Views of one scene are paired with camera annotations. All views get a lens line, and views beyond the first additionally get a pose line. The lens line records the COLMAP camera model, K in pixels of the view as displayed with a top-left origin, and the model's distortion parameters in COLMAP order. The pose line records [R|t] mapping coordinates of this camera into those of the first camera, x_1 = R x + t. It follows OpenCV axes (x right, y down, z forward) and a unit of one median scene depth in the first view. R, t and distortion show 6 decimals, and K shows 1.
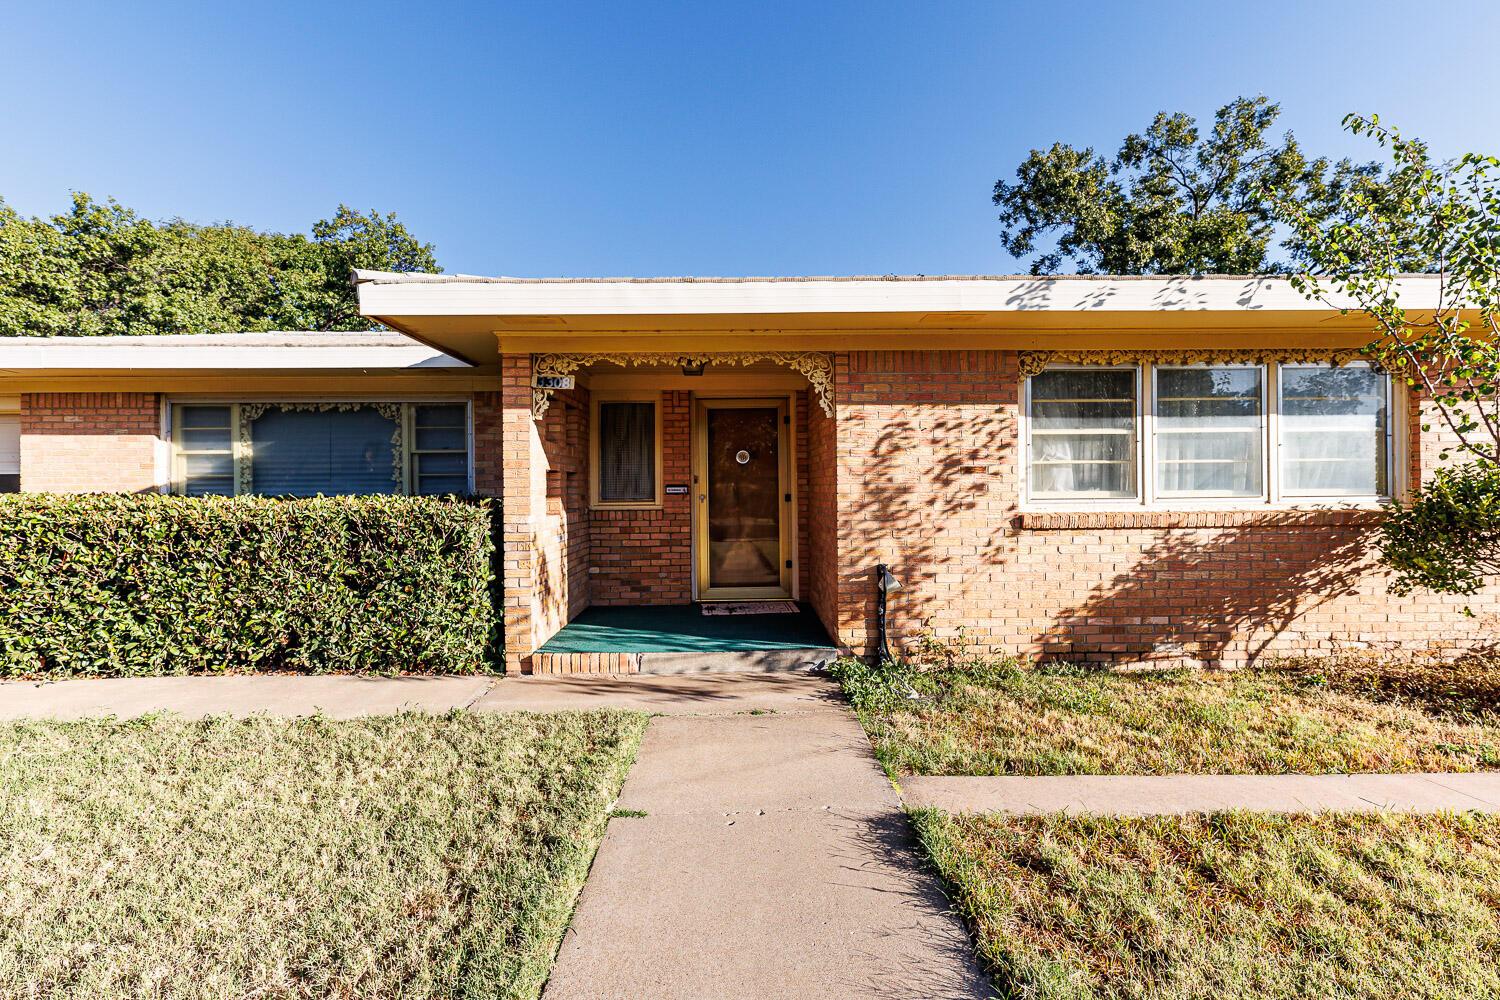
lens RADIAL K [[700.1, 0, 747.5], [0, 700.1, 493.4], [0, 0, 1]] dist [0.010043, 0.000197]
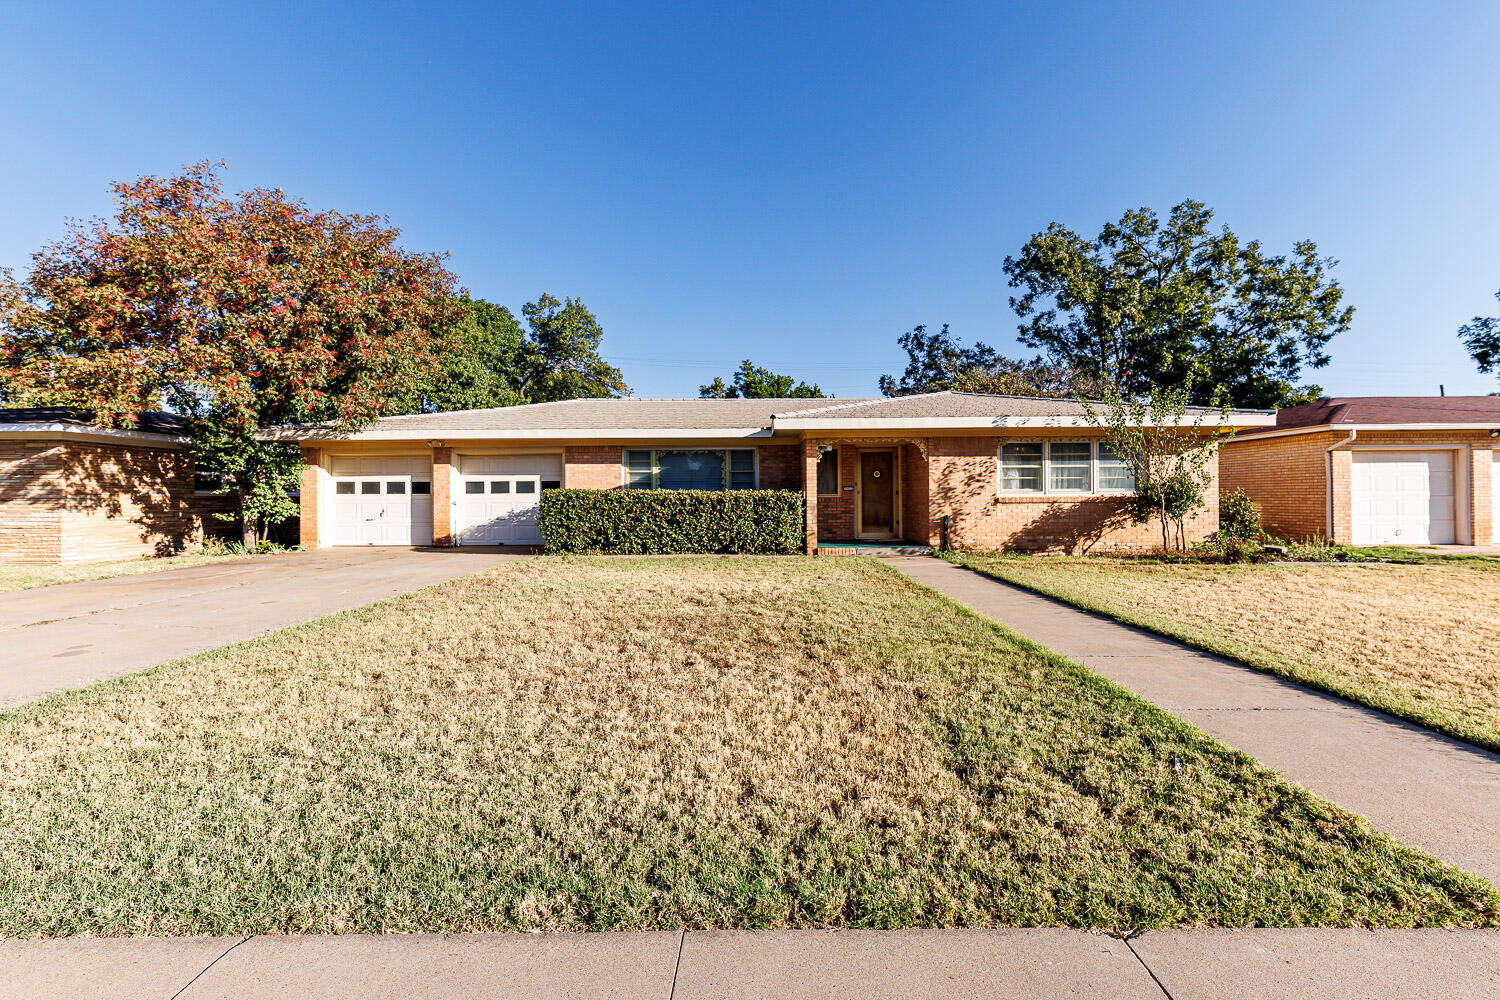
lens RADIAL K [[684.9, 0, 756.4], [0, 684.9, 495.5], [0, 0, 1]] dist [0.002303, 0.000724]
pose [[0.999804, 0.003314, -0.019536, -0.467905], [-0.003391, 0.999986, -0.003941, 0.035132], [0.019523, 0.004007, 0.999801, -1.592594]]
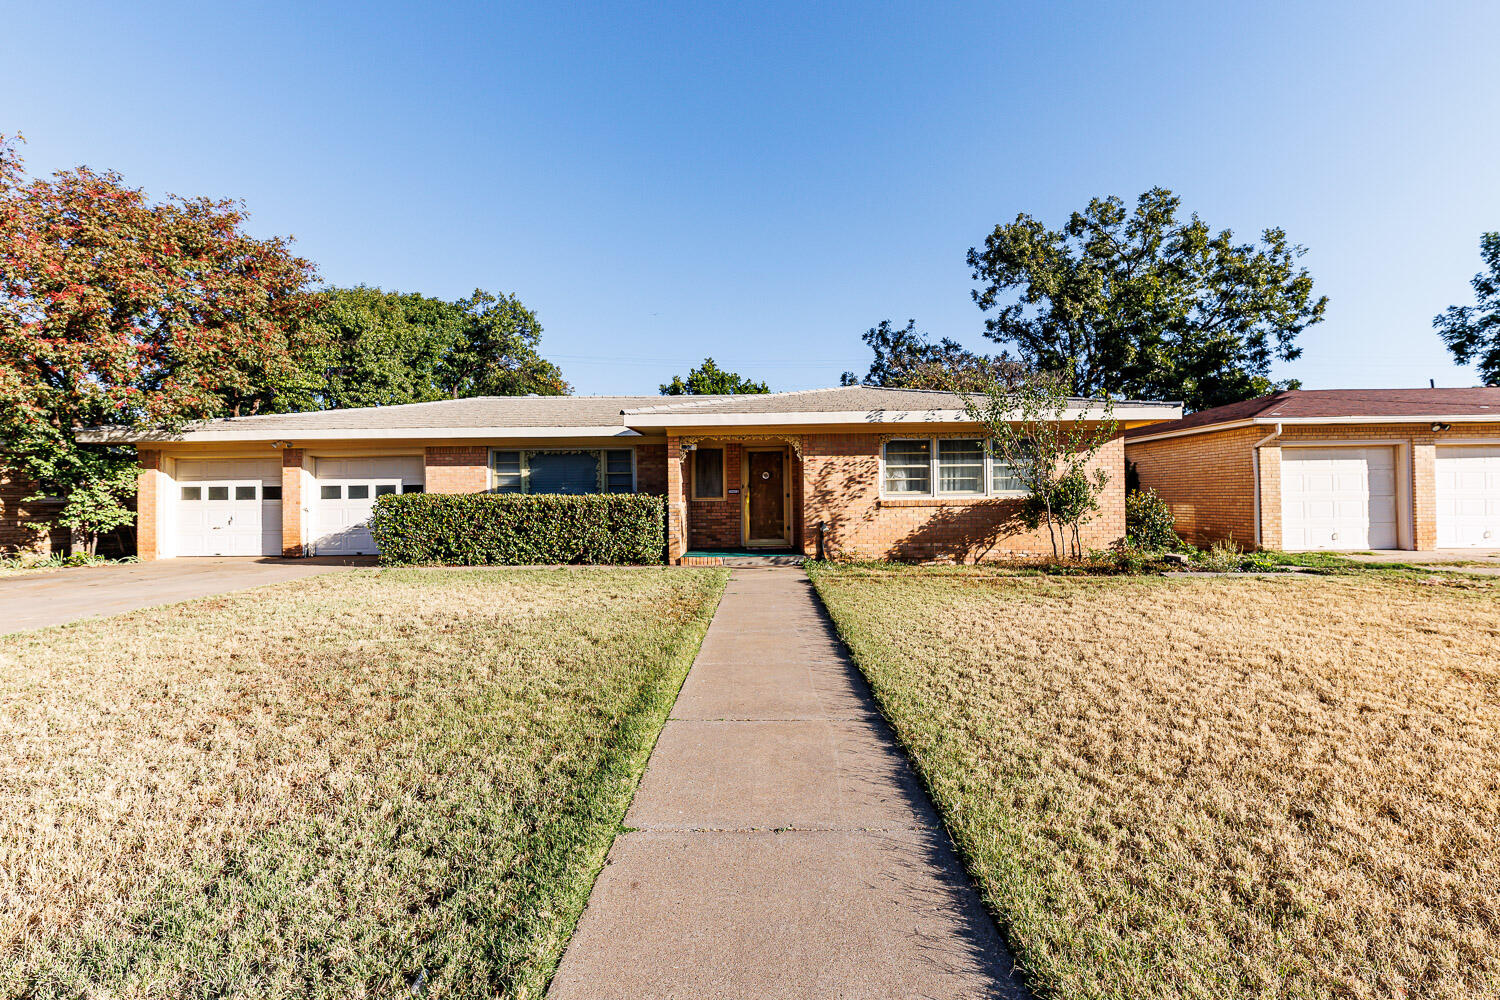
lens RADIAL K [[684.9, 0, 756.4], [0, 684.9, 495.5], [0, 0, 1]] dist [0.002303, 0.000724]
pose [[0.999656, -0.001919, -0.026163, 0.024112], [0.001793, 0.999987, -0.004841, 0.021884], [0.026172, 0.004792, 0.999646, -1.339441]]
